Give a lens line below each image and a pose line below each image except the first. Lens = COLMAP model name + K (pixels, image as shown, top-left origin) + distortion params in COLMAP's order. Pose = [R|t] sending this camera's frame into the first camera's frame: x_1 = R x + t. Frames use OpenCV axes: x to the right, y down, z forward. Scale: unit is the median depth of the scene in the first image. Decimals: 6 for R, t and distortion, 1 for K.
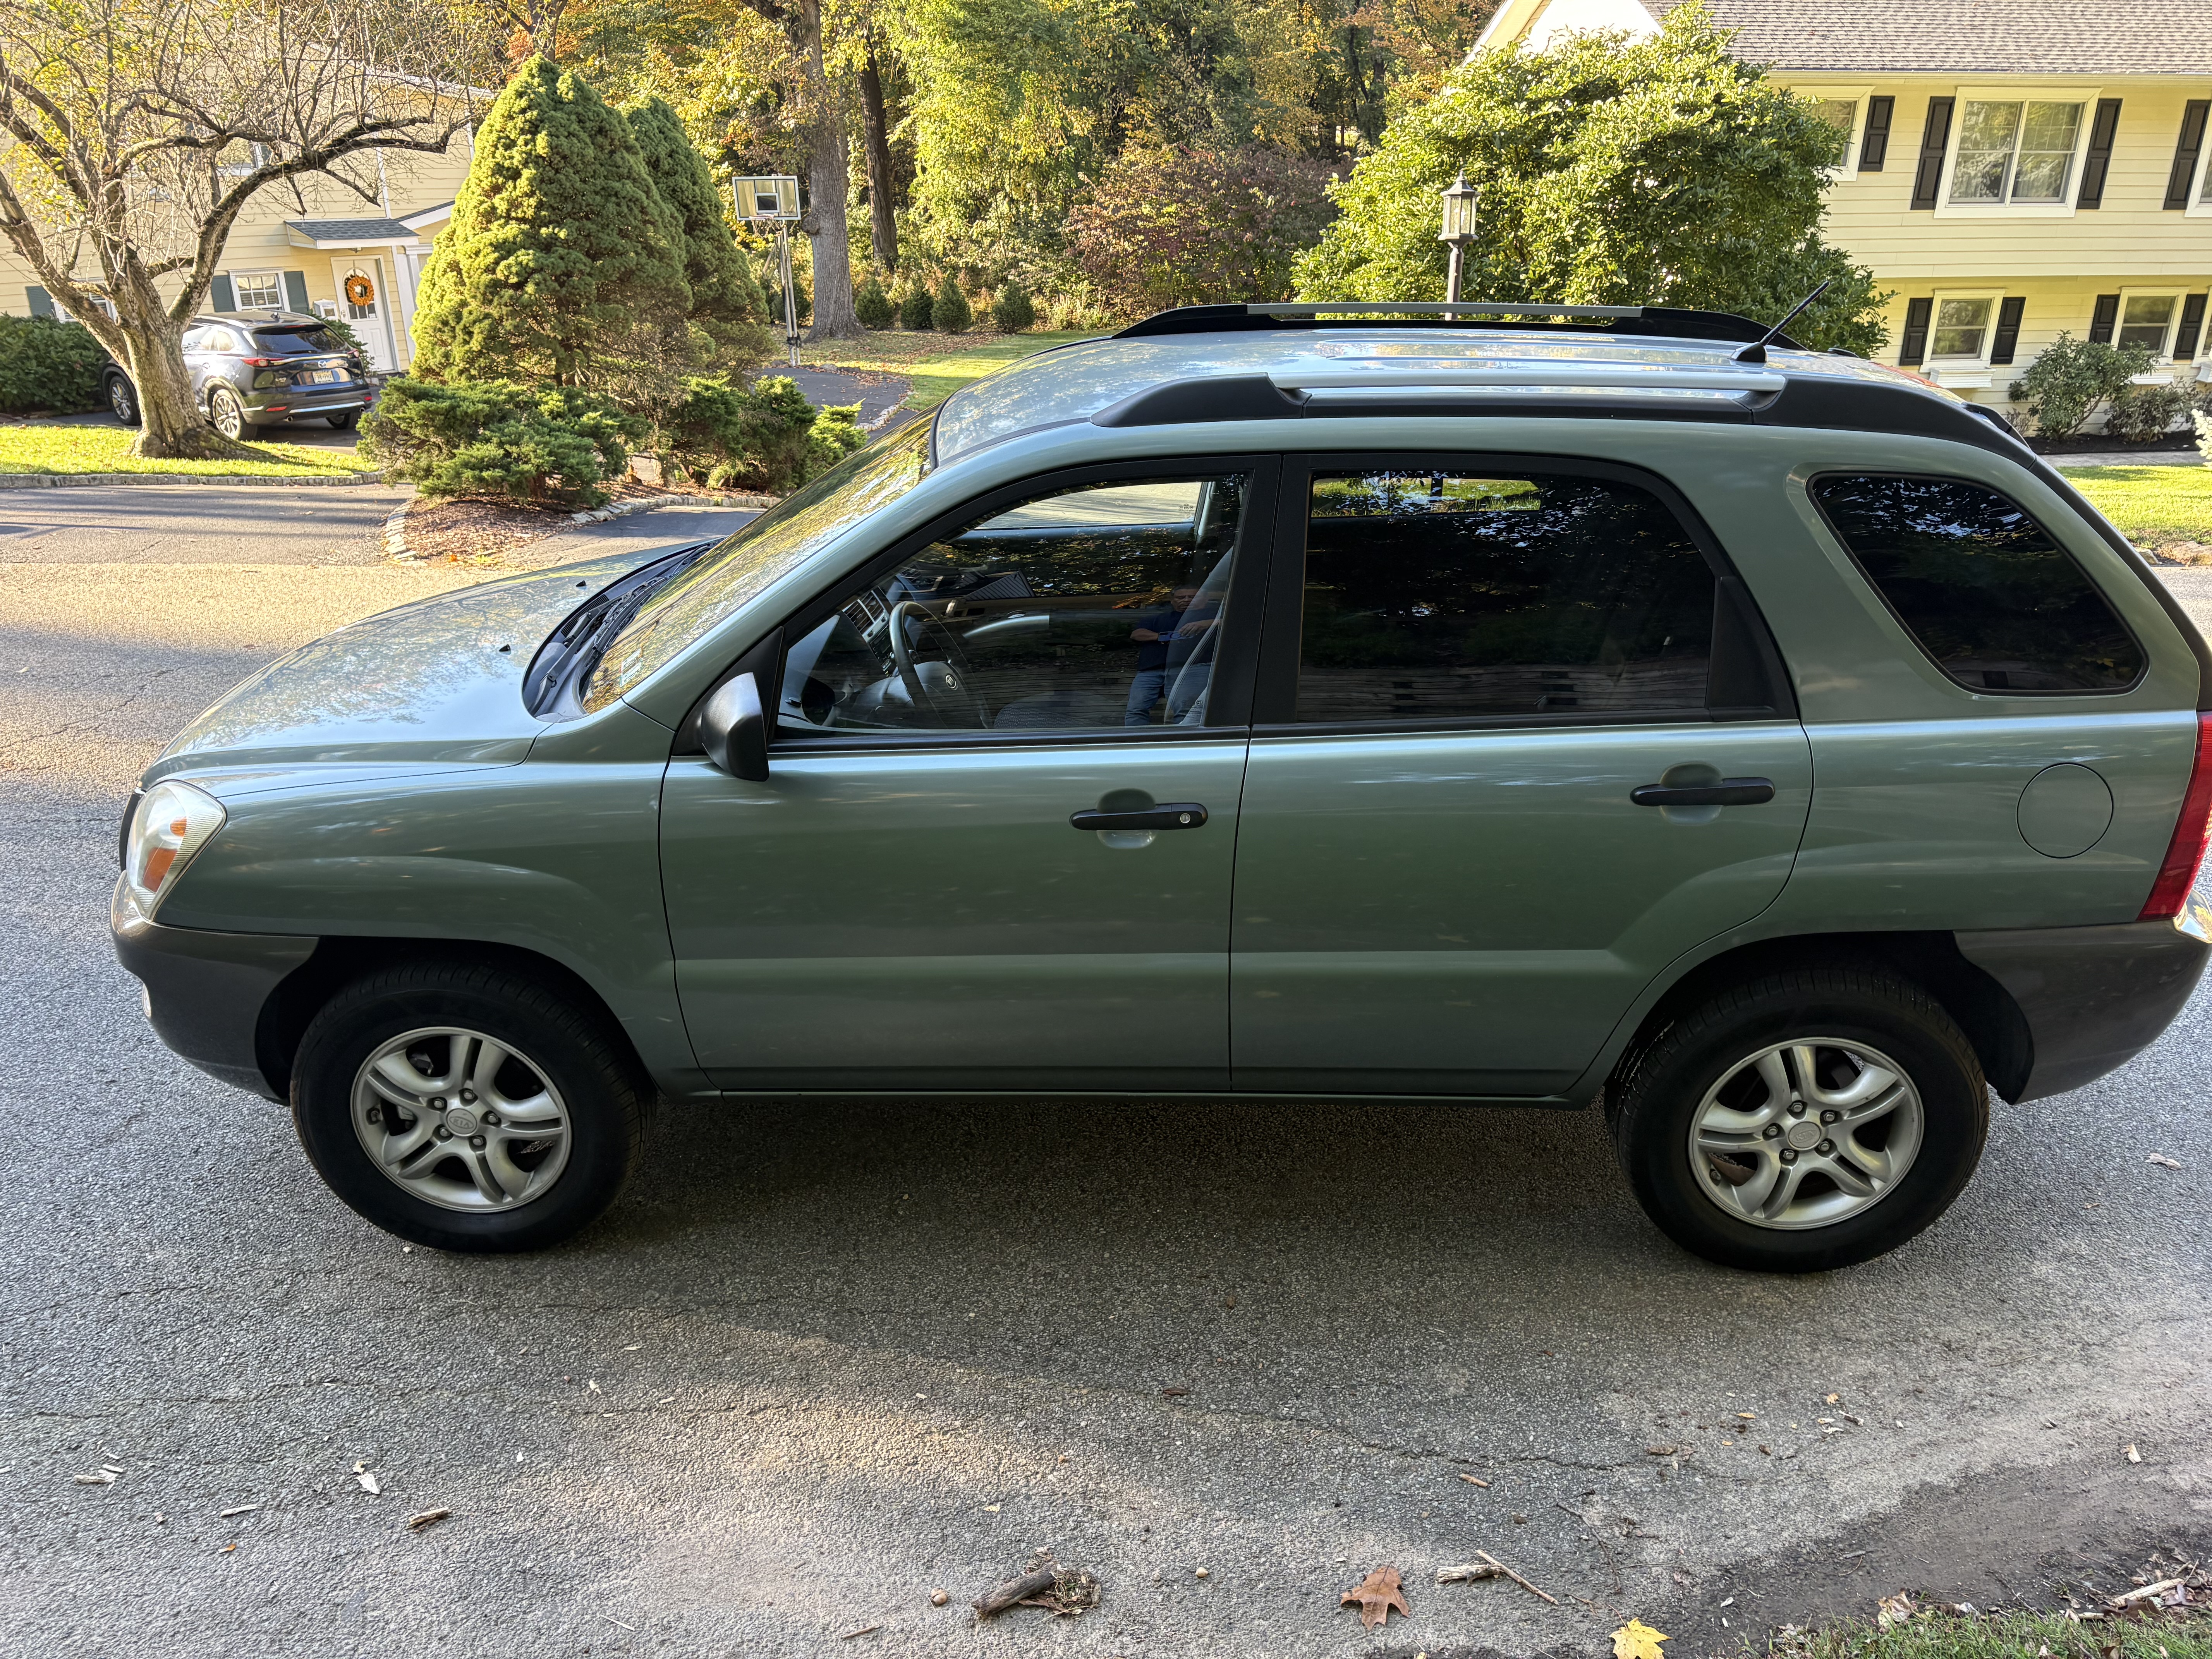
lens RADIAL K [[1657.7, 0, 1109.6], [0, 1657.7, 843.9], [0, 0, 1]] dist [0.026640, 0.001309]
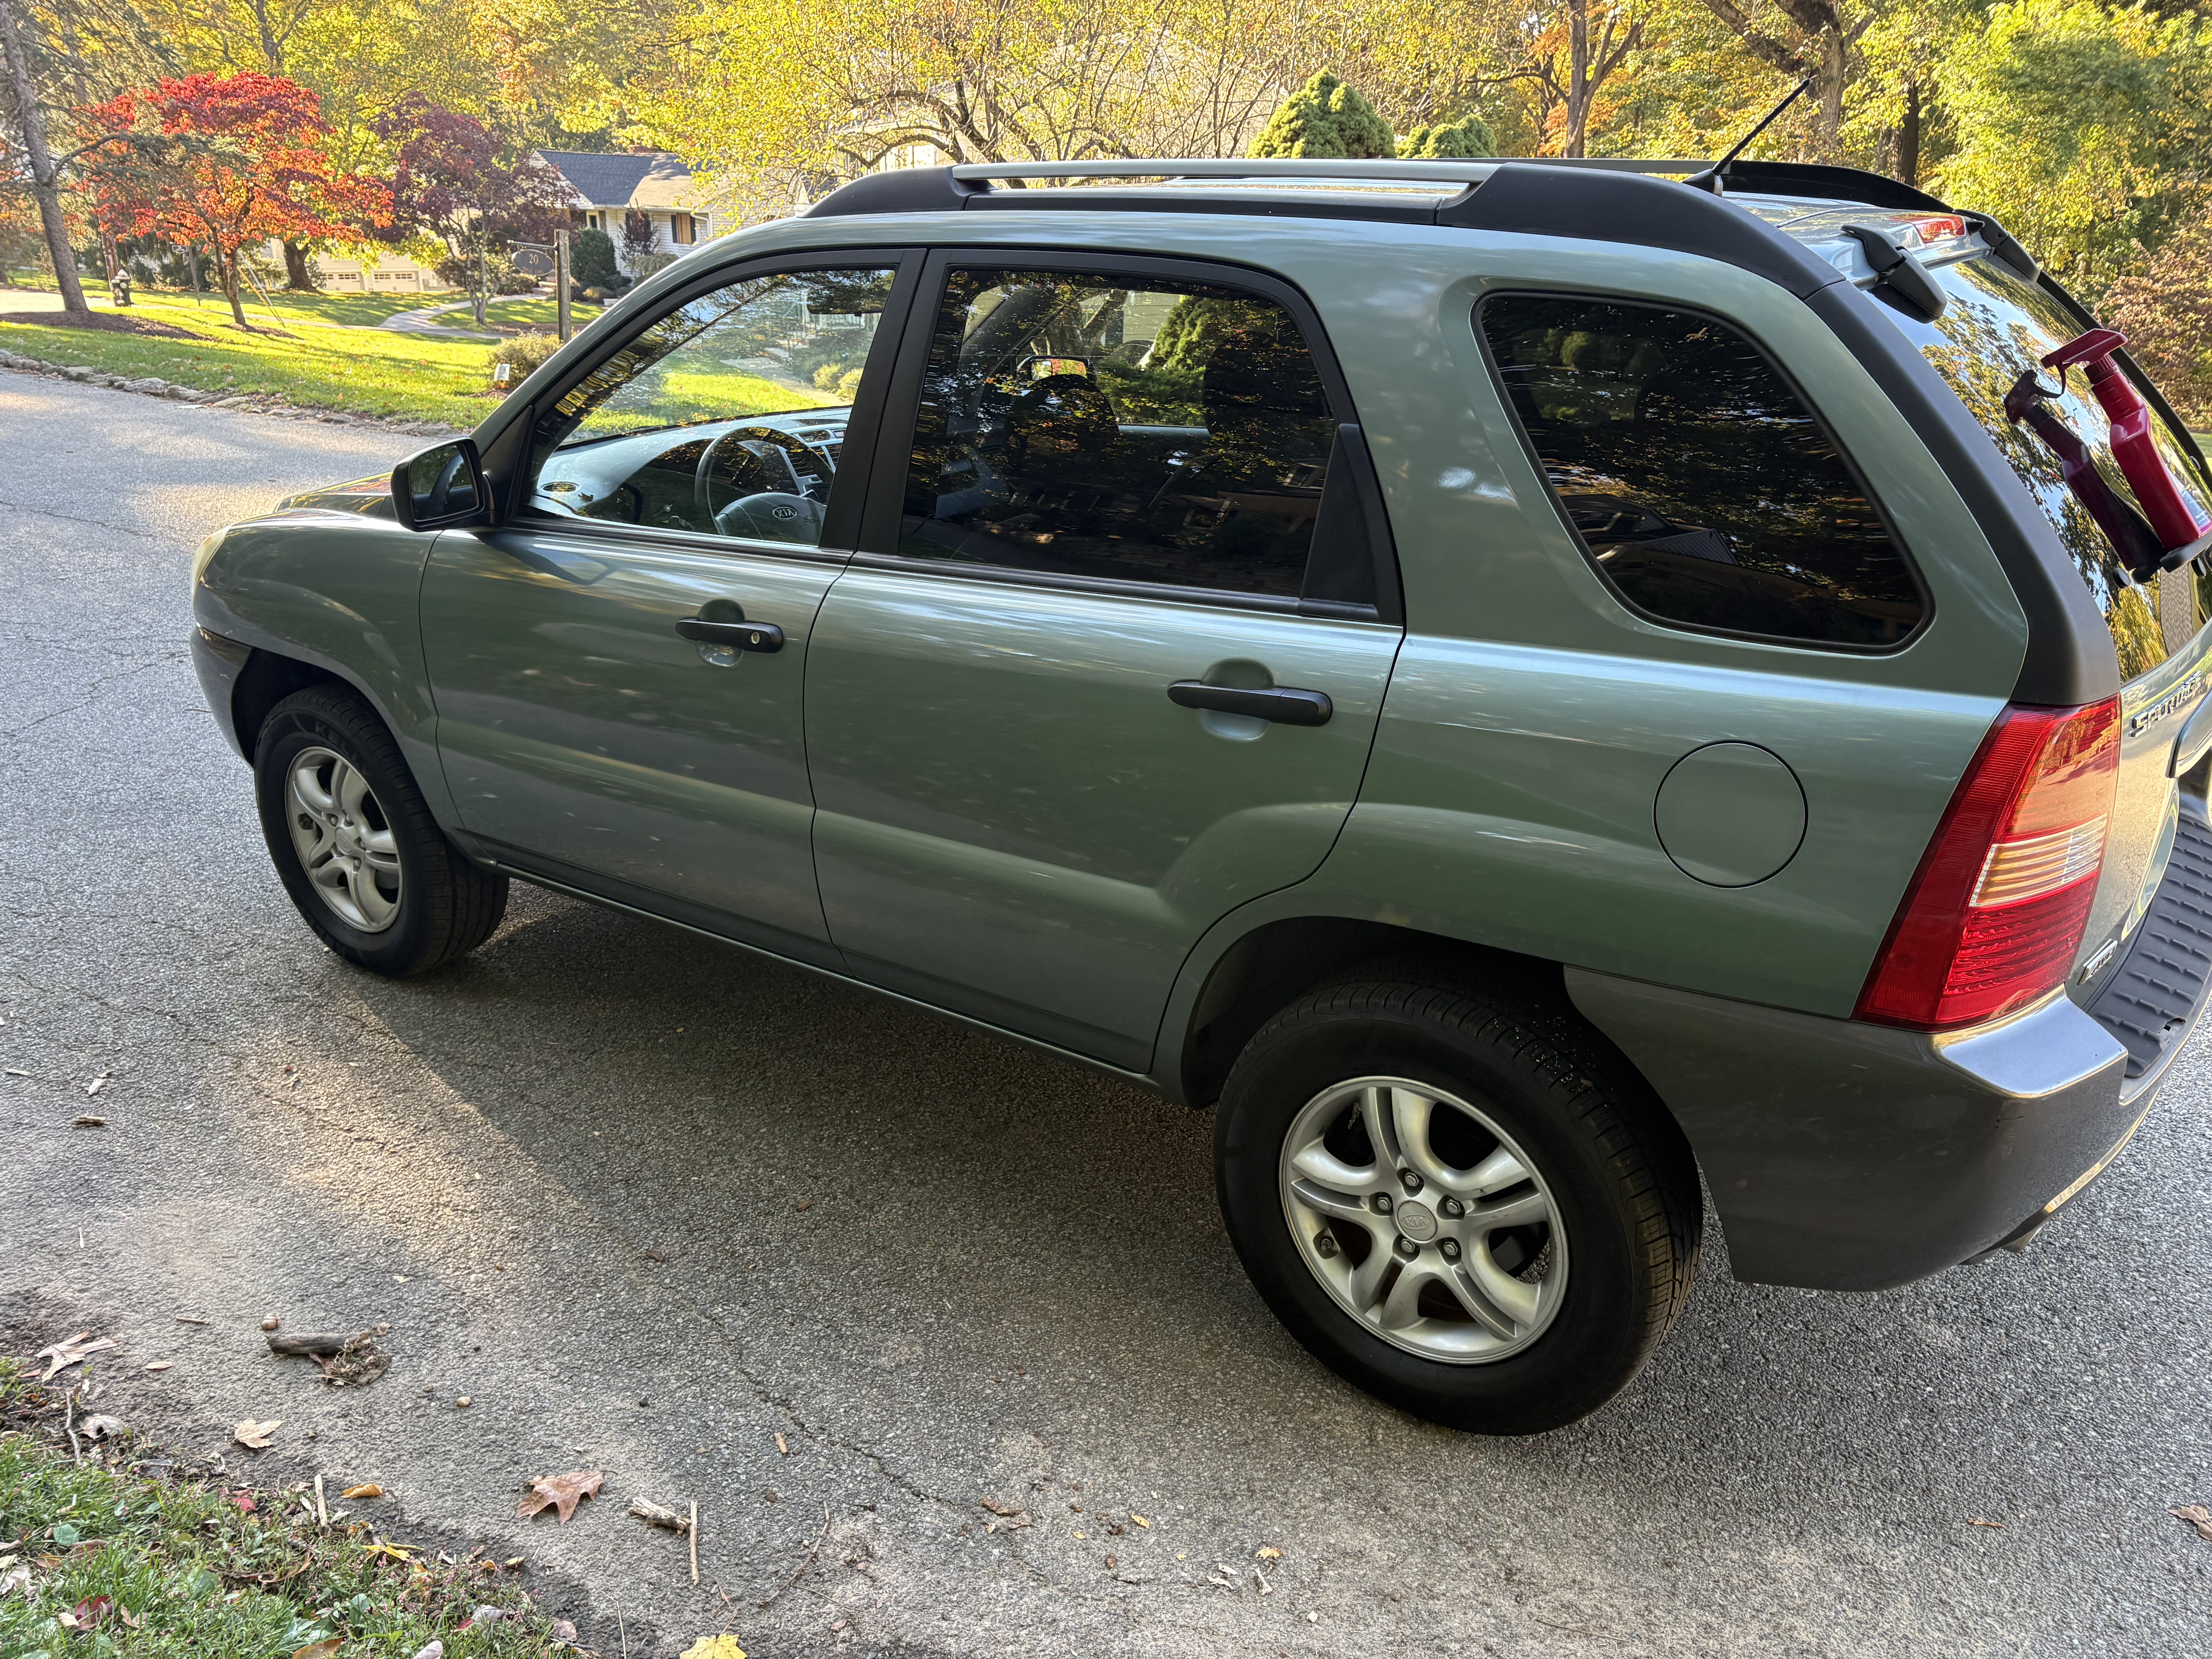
lens RADIAL K [[1679.9, 0, 1106.0], [0, 1679.9, 829.5], [0, 0, 1]] dist [0.038380, -0.036021]
pose [[0.836557, 0.200337, -0.509939, 0.078975], [-0.226637, 0.973919, 0.010819, 0.003812], [0.498806, 0.106520, 0.860143, 0.034510]]
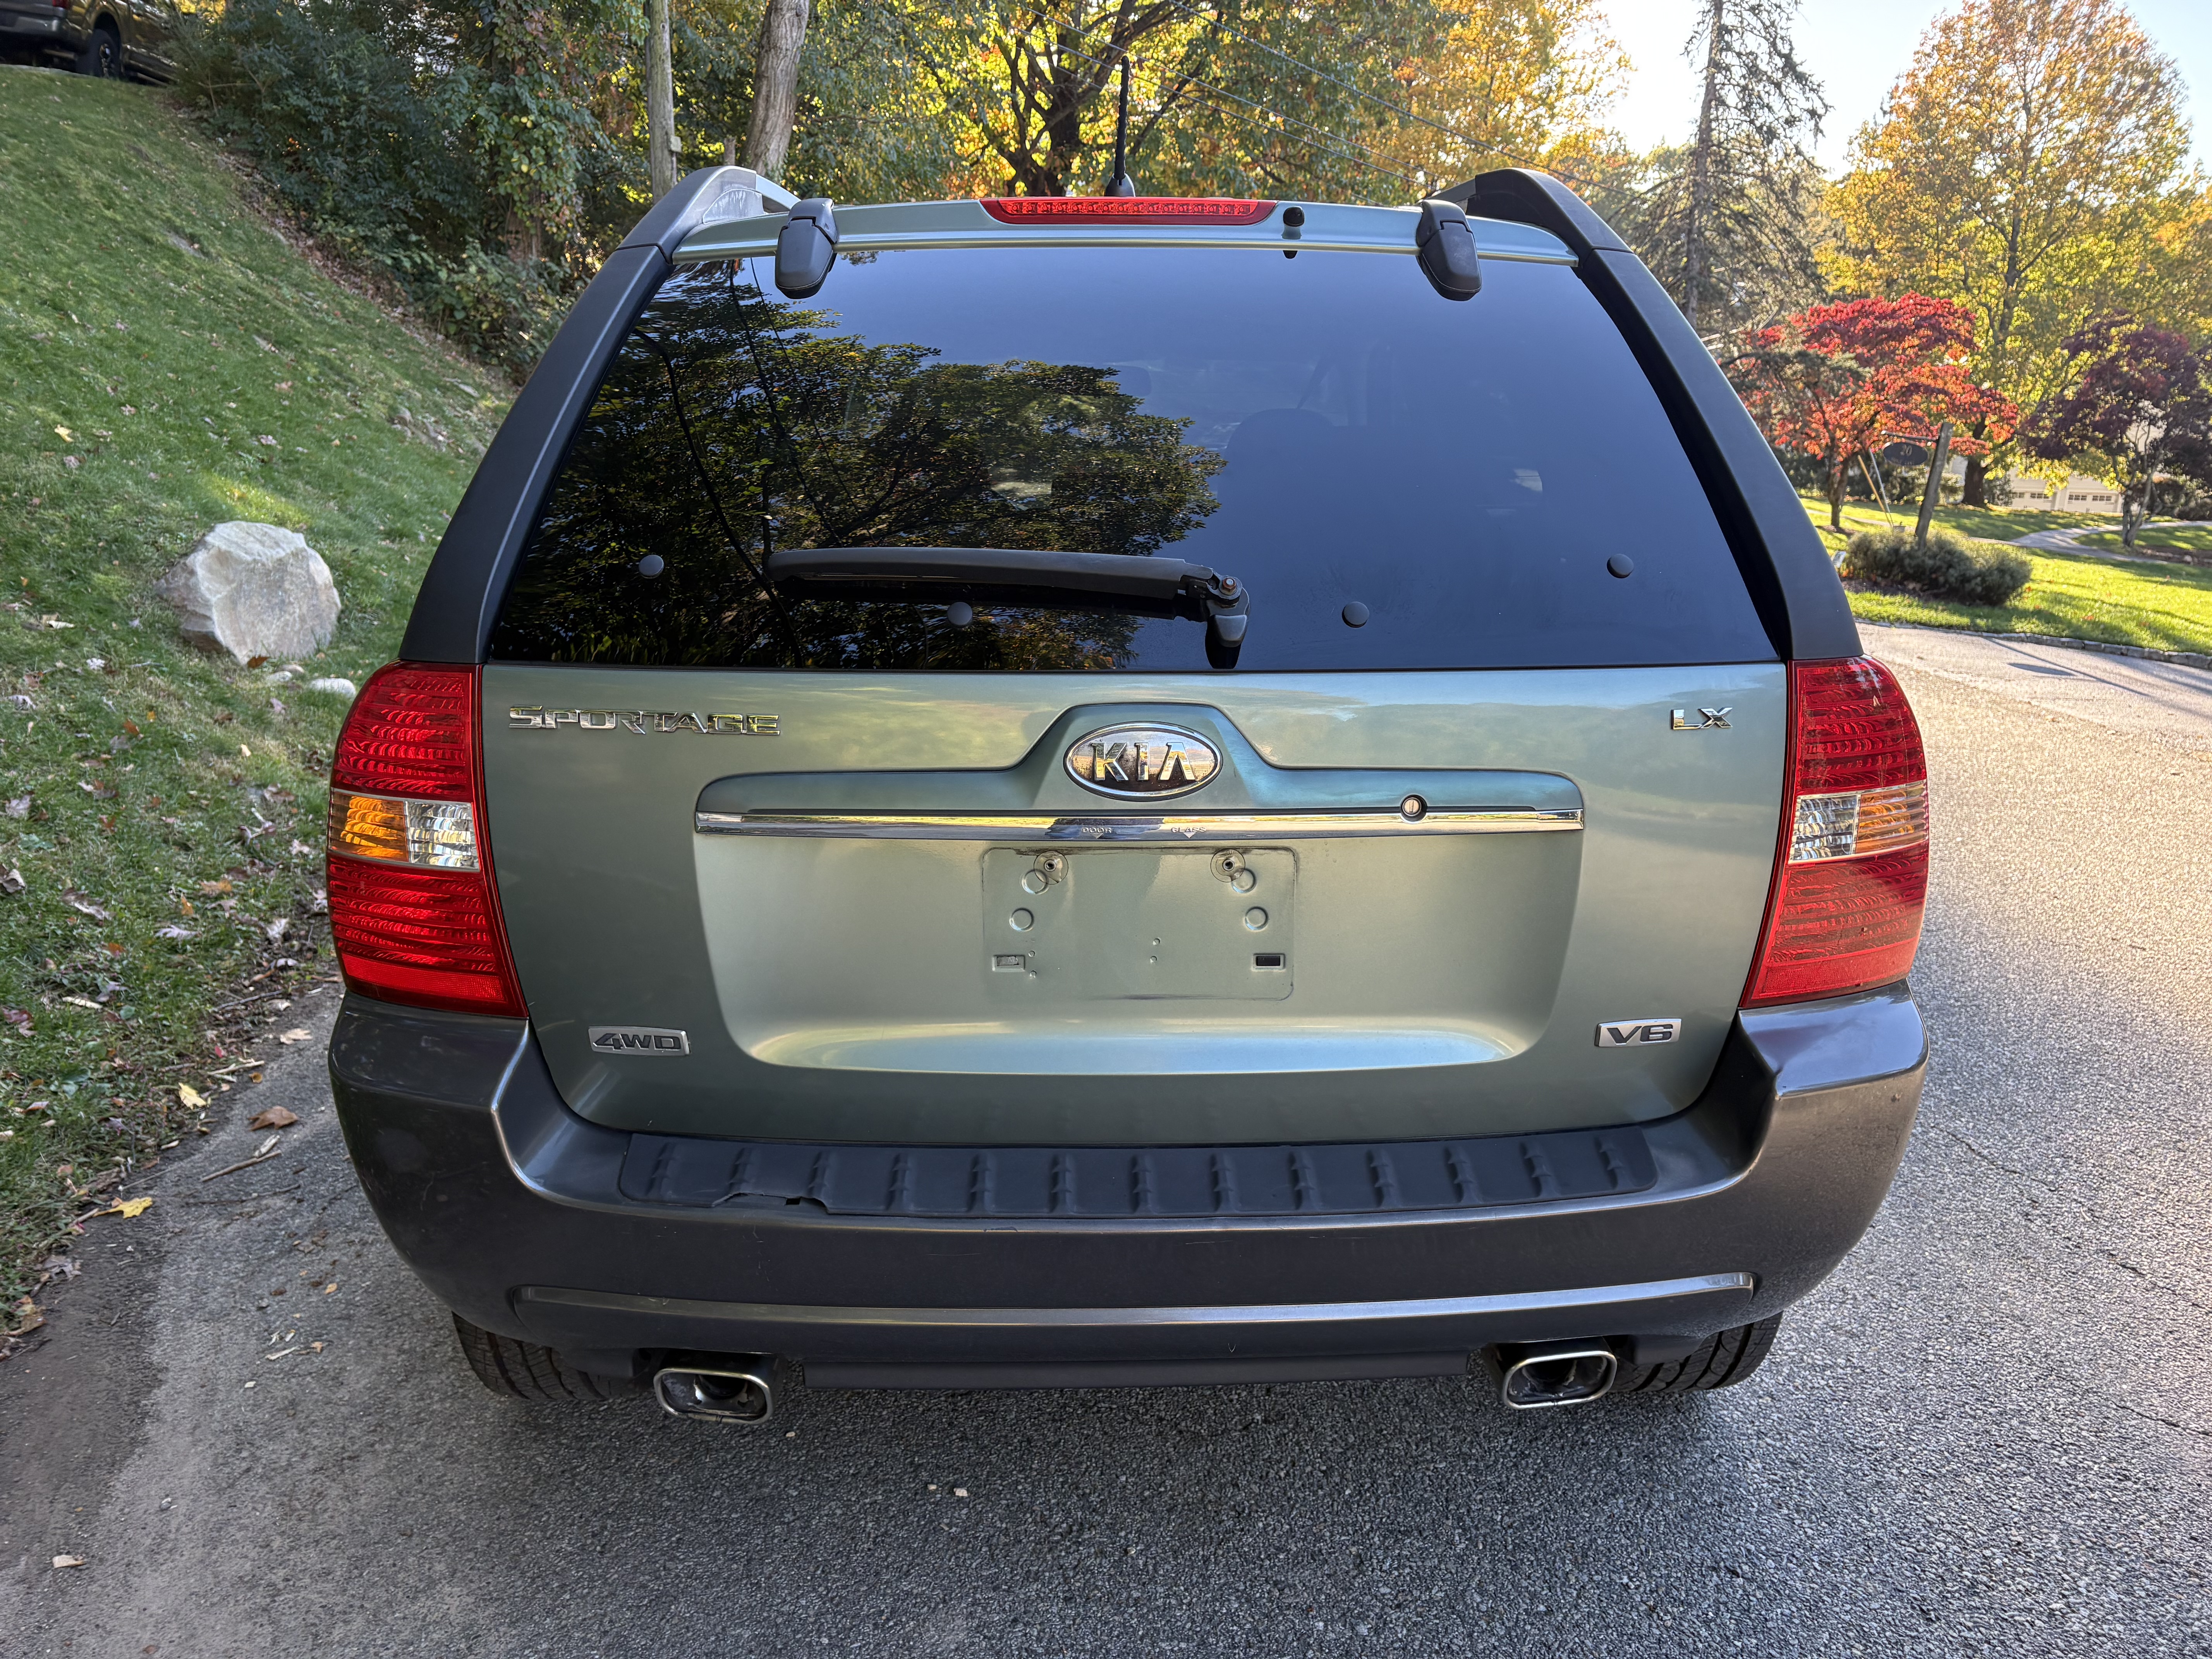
lens RADIAL K [[1679.9, 0, 1106.0], [0, 1679.9, 829.5], [0, 0, 1]] dist [0.038380, -0.036021]
pose [[0.059173, 0.250885, -0.966207, 0.139561], [-0.415493, 0.886268, 0.204682, -0.027267], [0.907669, 0.389341, 0.156684, 0.129027]]
